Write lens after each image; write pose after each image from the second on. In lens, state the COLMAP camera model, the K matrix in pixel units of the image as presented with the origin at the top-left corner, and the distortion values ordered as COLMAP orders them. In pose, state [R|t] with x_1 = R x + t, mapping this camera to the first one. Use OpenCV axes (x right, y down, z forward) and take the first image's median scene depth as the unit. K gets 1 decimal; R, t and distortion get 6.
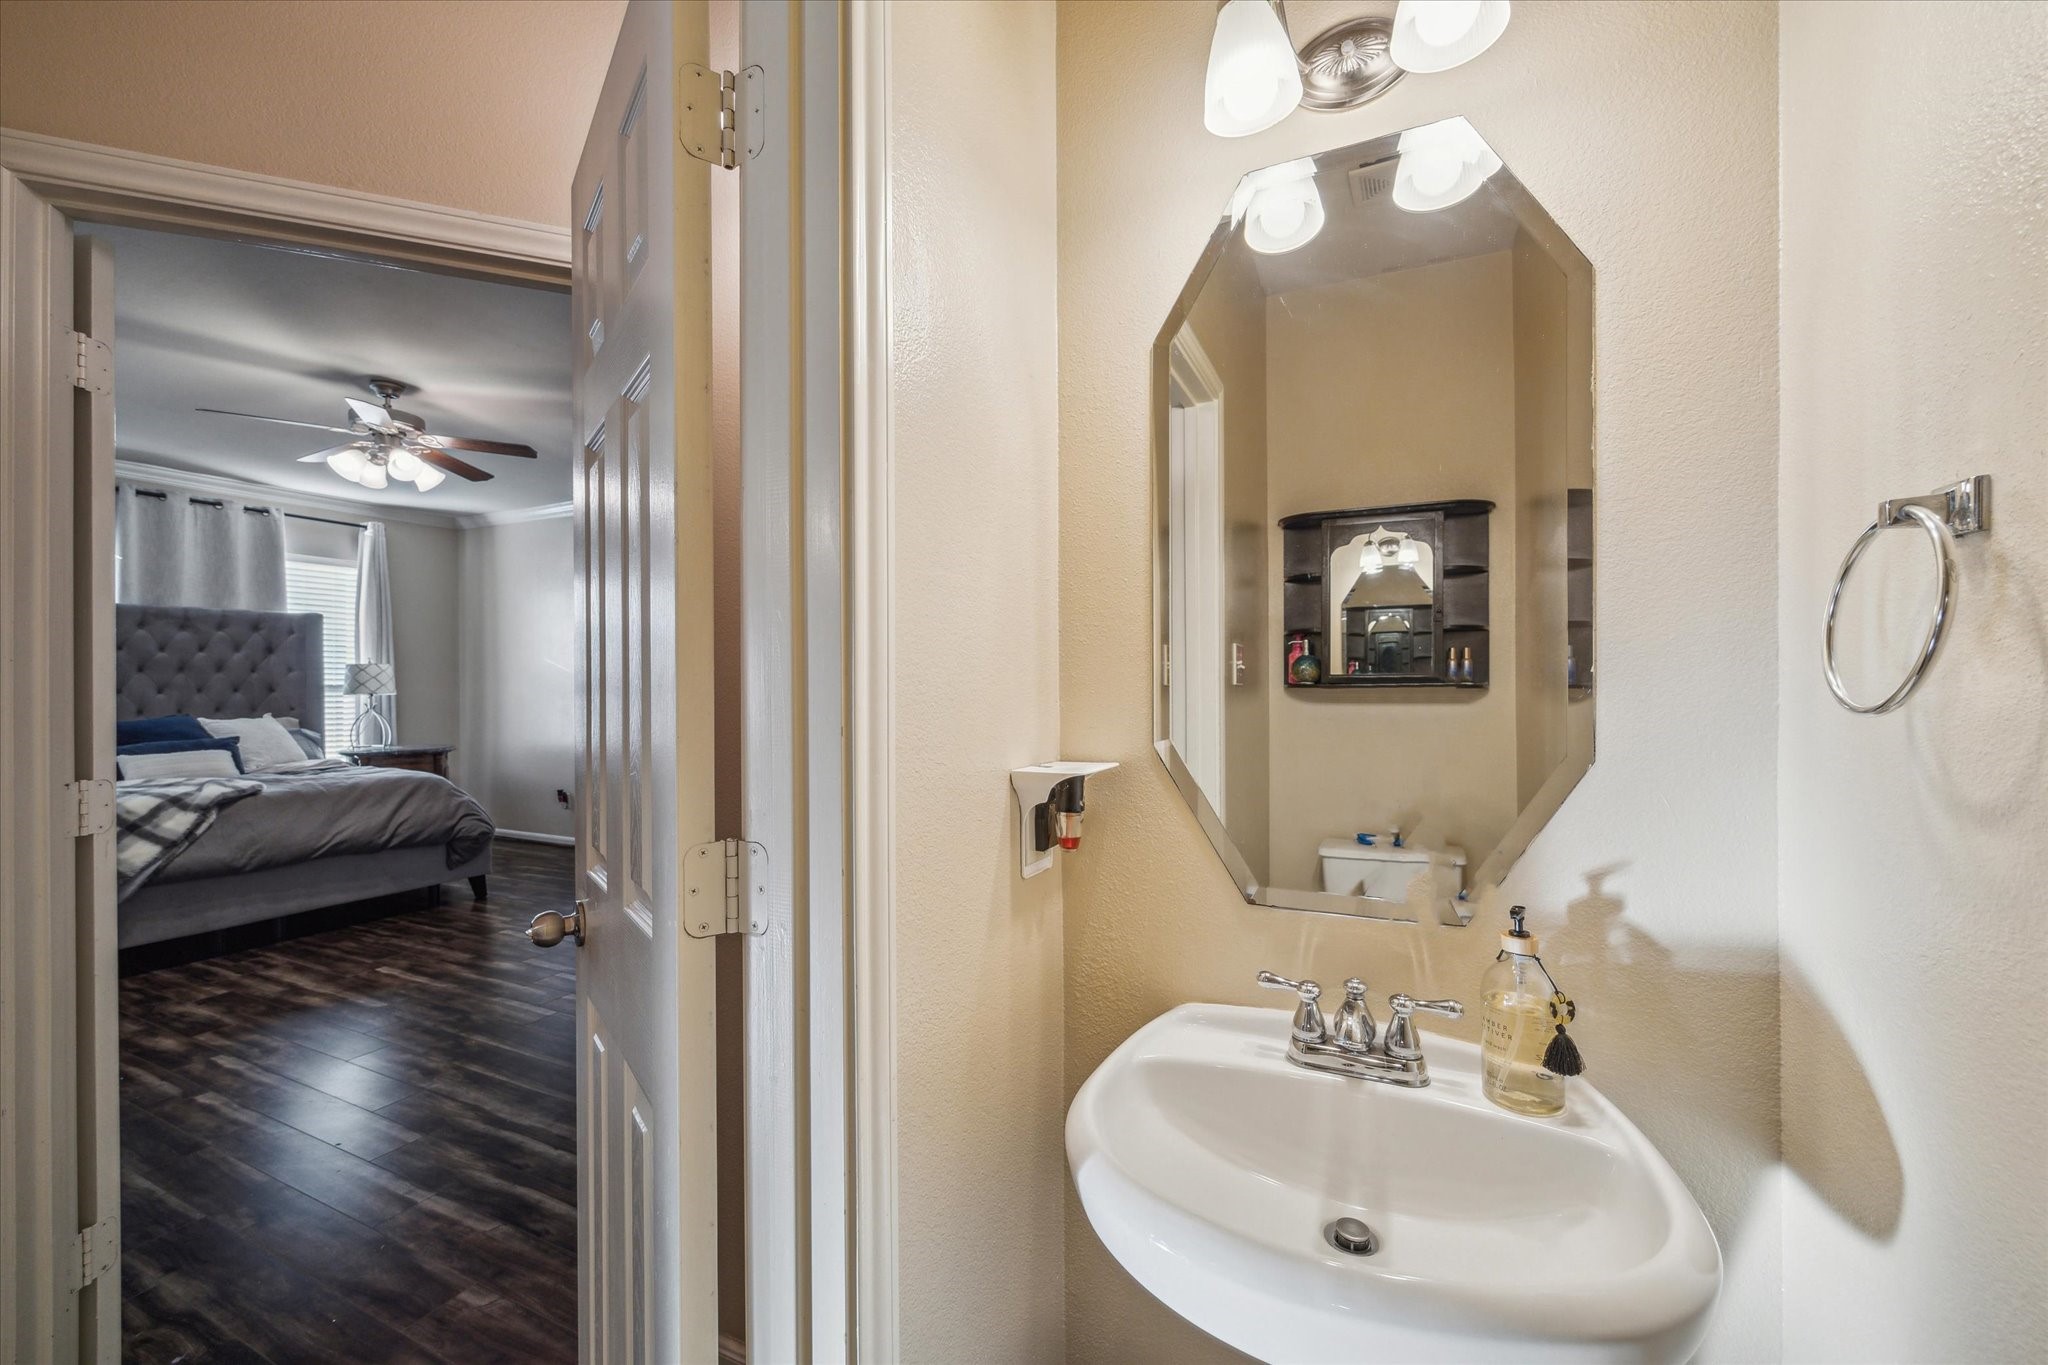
lens RADIAL K [[801.7, 0, 1024.3], [0, 801.7, 690.3], [0, 0, 1]] dist [-0.000594, -0.000532]
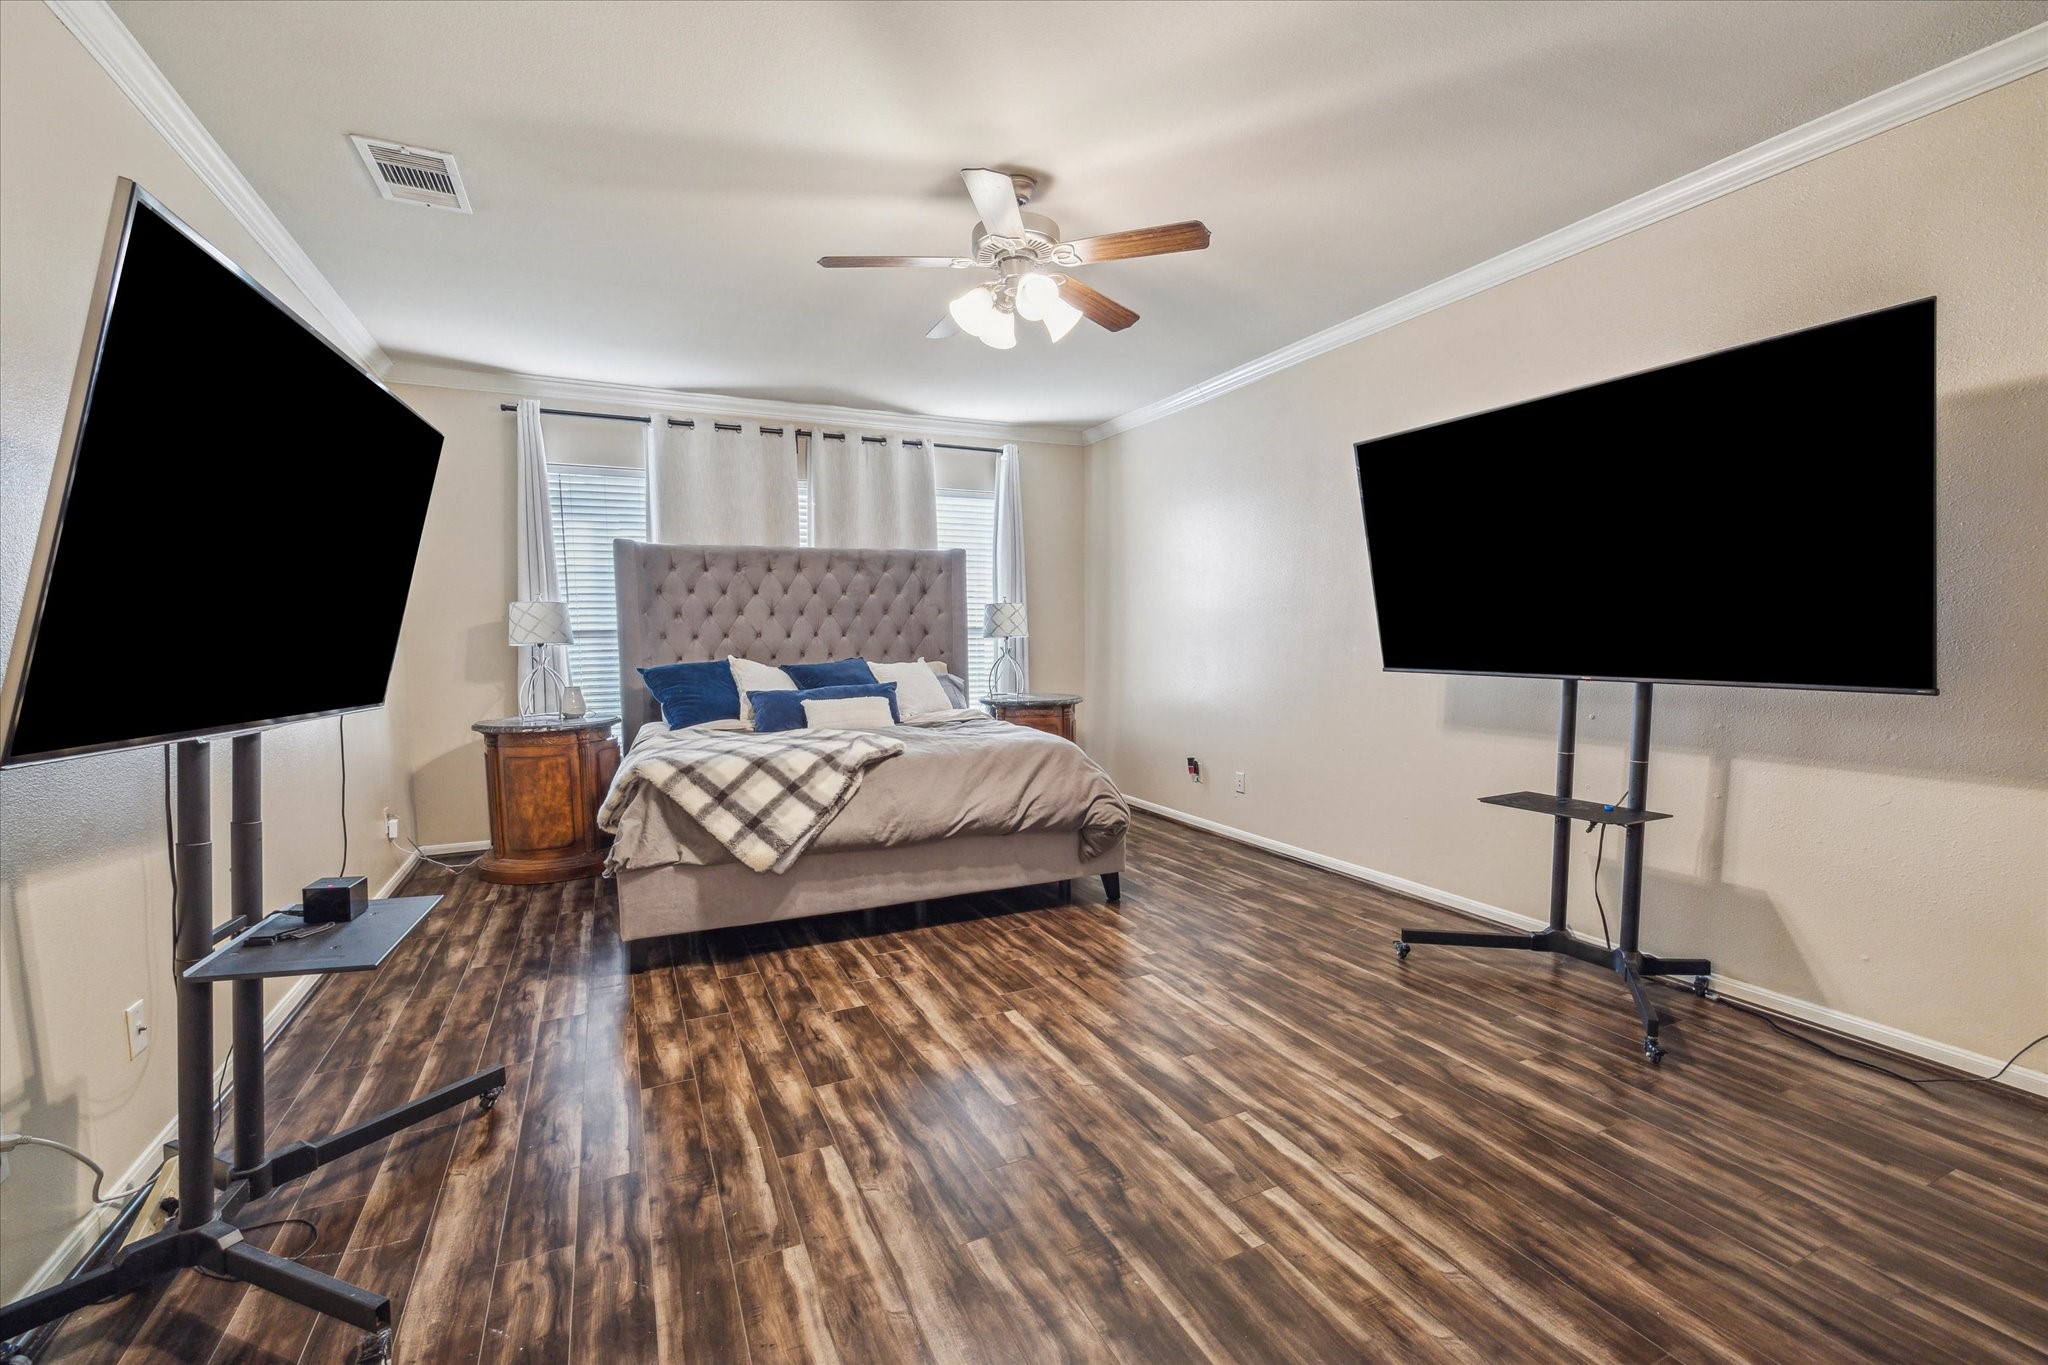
lens RADIAL K [[814.9, 0, 1023.0], [0, 814.9, 698.1], [0, 0, 1]] dist [0.000948, -0.000012]
pose [[0.781453, 0.048417, -0.622083, -0.291562], [0.001411, 0.996845, 0.079358, 0.000454], [0.623963, -0.062892, 0.778919, 0.376418]]
